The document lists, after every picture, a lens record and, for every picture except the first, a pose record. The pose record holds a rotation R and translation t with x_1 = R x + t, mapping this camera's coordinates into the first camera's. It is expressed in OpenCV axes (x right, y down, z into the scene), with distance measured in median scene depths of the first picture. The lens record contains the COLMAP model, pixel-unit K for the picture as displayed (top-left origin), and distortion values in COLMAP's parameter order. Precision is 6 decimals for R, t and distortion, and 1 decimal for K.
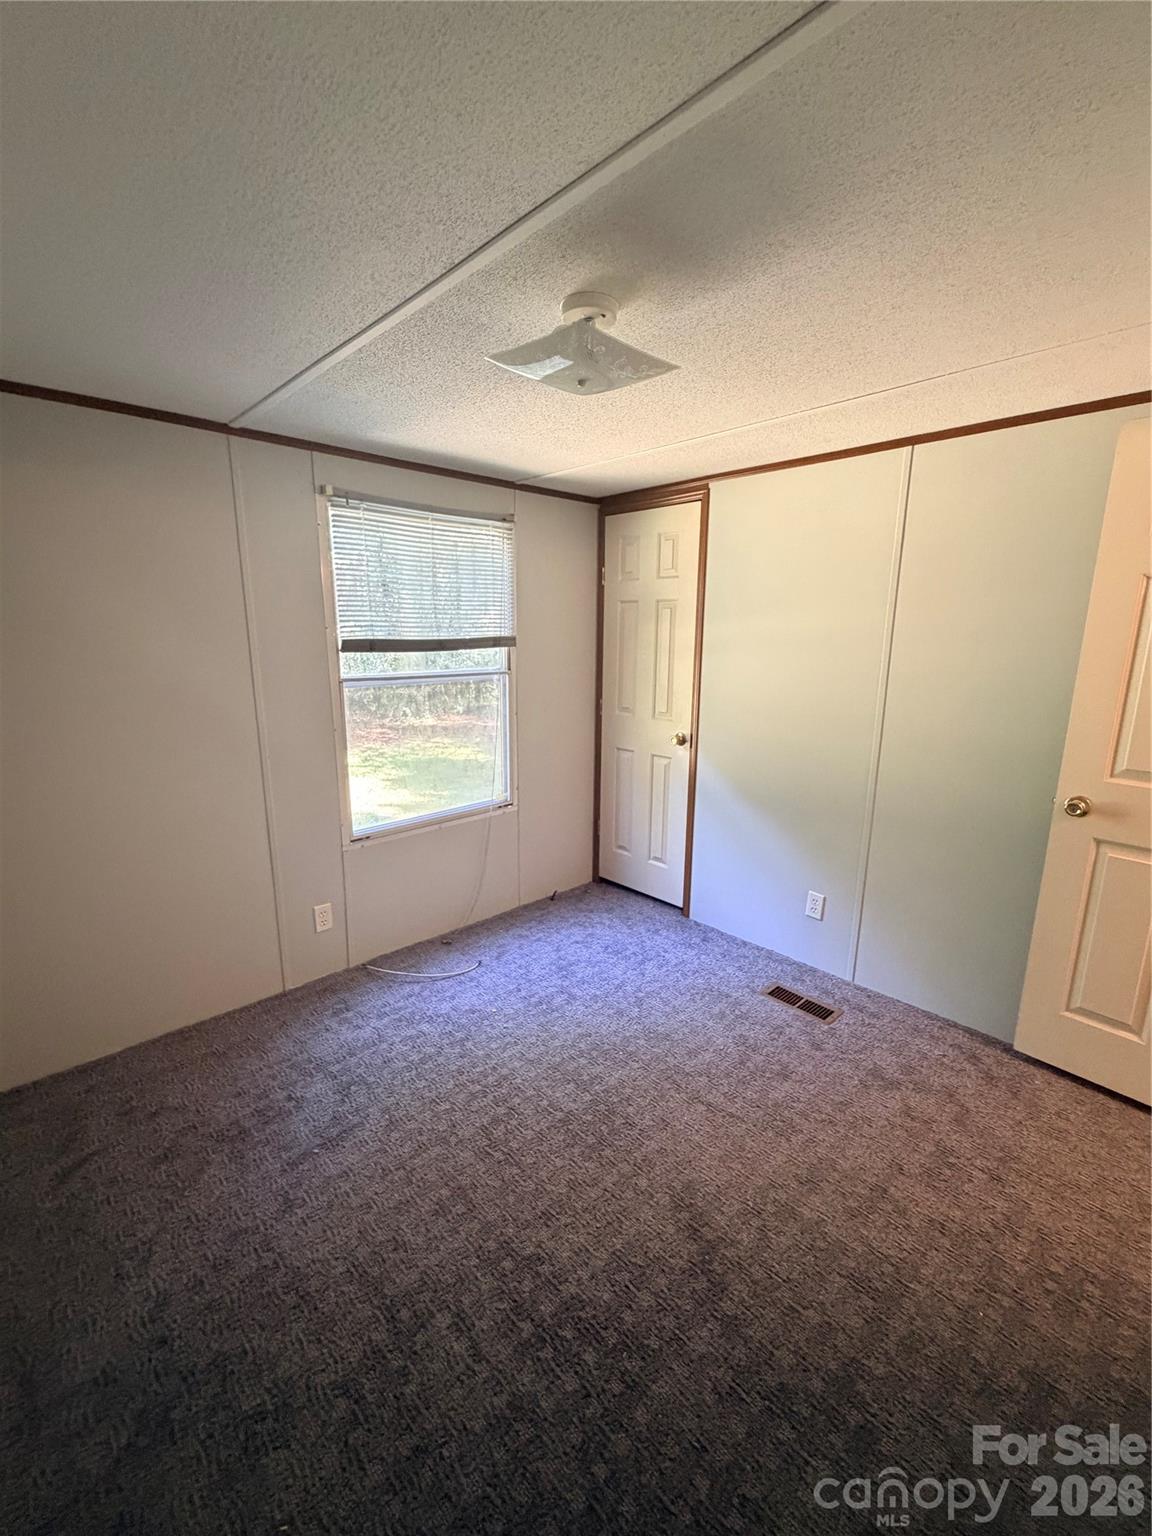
lens RADIAL K [[653.4, 0, 576.0], [0, 653.4, 768.0], [0, 0, 1]] dist [-0.002287, -0.000174]
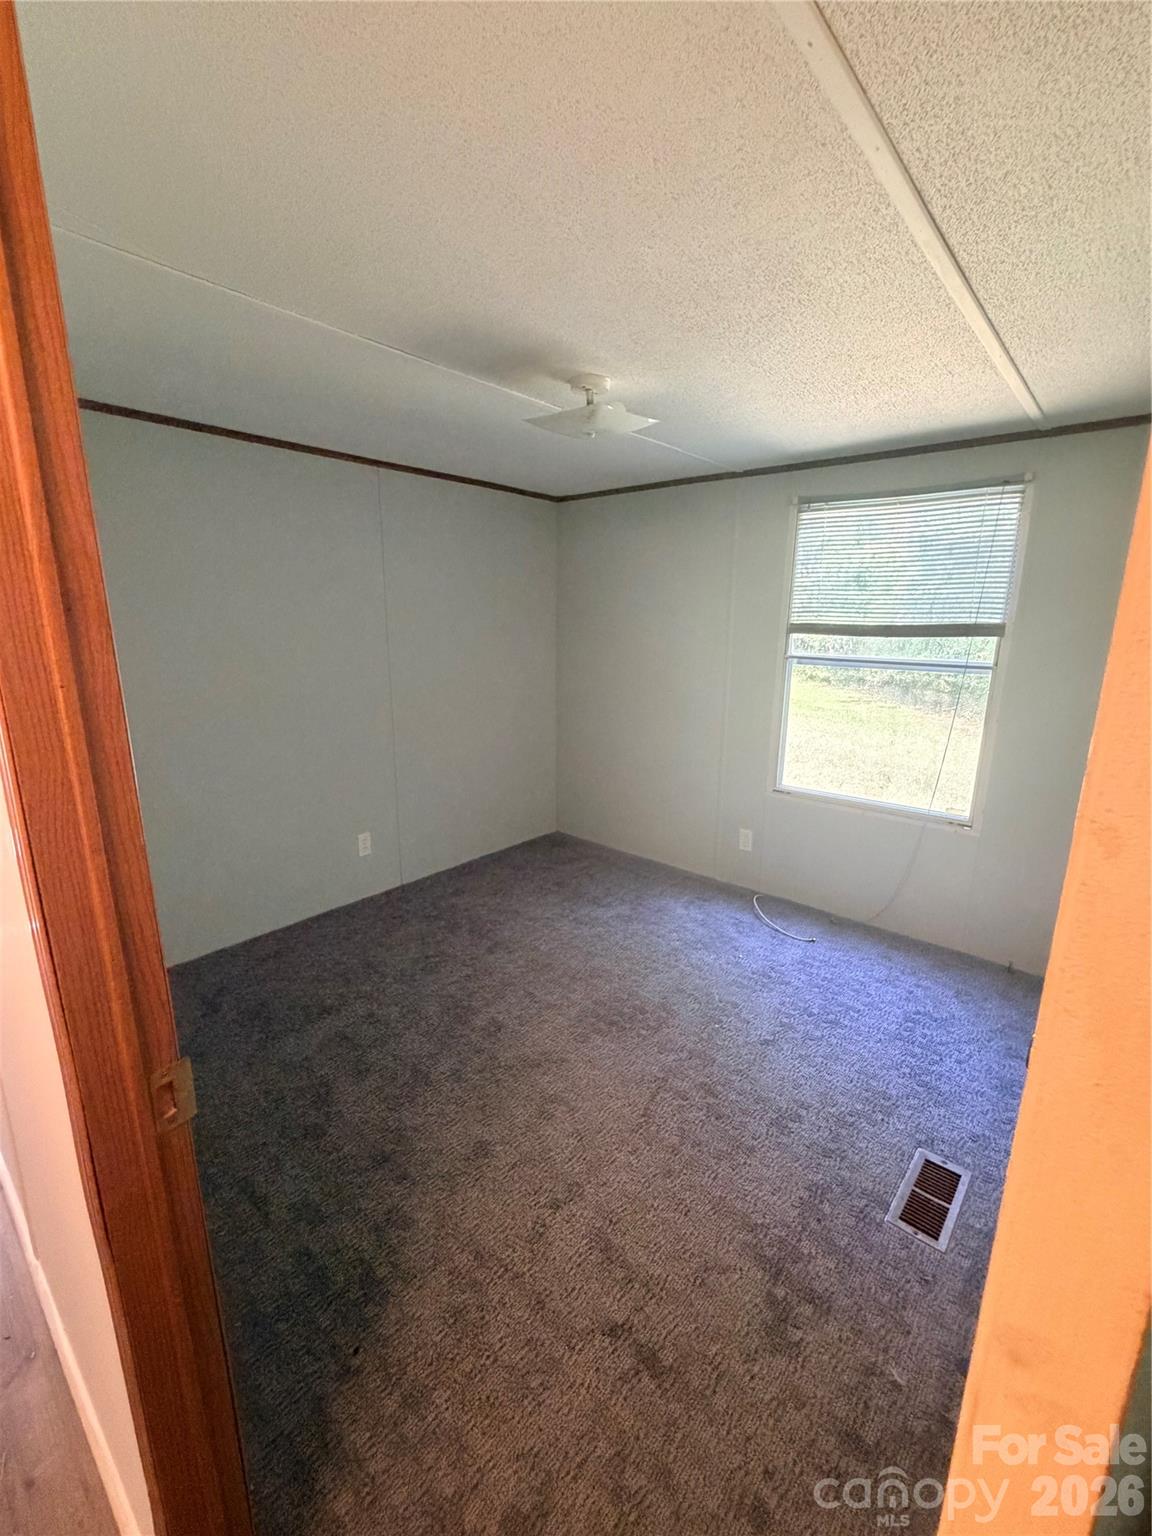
lens RADIAL K [[653.4, 0, 576.0], [0, 653.4, 768.0], [0, 0, 1]] dist [-0.002287, -0.000174]
pose [[0.097883, 0.221096, -0.970327, 0.818014], [-0.219504, 0.955794, 0.195642, -0.087121], [0.970689, 0.193840, 0.142088, 0.485326]]
